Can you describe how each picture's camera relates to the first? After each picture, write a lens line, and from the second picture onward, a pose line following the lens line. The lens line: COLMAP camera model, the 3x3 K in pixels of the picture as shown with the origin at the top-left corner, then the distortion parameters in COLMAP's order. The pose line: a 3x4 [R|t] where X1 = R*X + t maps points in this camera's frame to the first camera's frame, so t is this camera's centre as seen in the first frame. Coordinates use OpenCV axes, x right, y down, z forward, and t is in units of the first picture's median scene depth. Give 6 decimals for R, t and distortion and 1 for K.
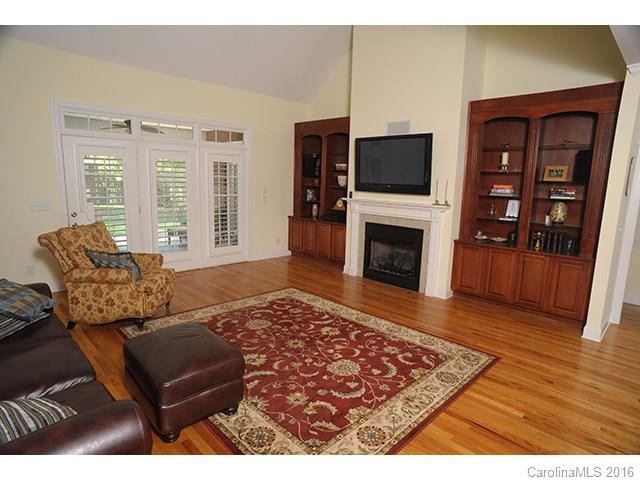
lens RADIAL K [[365.5, 0, 329.2], [0, 365.5, 236.0], [0, 0, 1]] dist [-0.038286, 0.007801]
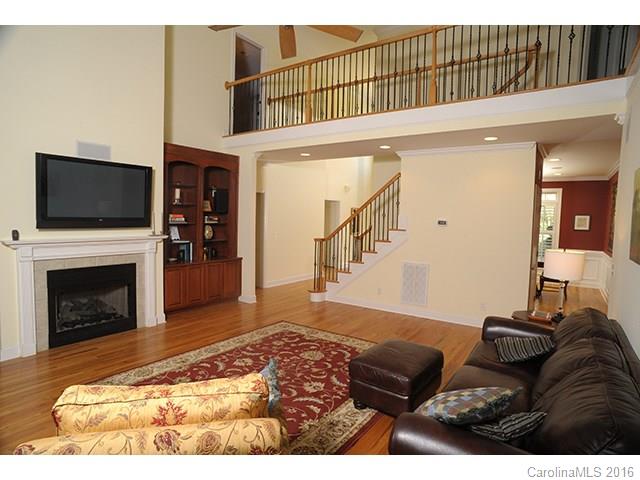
lens RADIAL K [[365.5, 0, 317.1], [0, 365.5, 238.2], [0, 0, 1]] dist [-0.038286, 0.007801]
pose [[-0.134857, -0.103082, 0.985489, -0.980611], [0.115536, 0.986154, 0.118962, -0.185149], [-0.984106, 0.129902, -0.121080, 0.833421]]
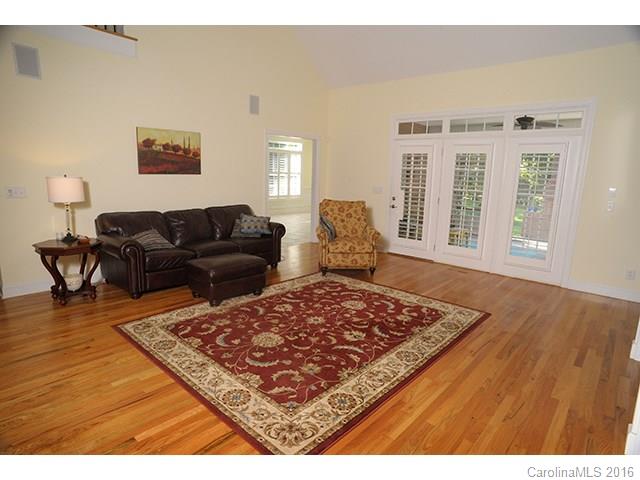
lens RADIAL K [[365.5, 0, 329.4], [0, 365.5, 234.9], [0, 0, 1]] dist [-0.038286, 0.007801]
pose [[0.046689, 0.133063, -0.990007, 0.800331], [-0.172127, 0.977335, 0.123243, -0.071214], [0.983968, 0.164652, 0.068535, 0.803746]]
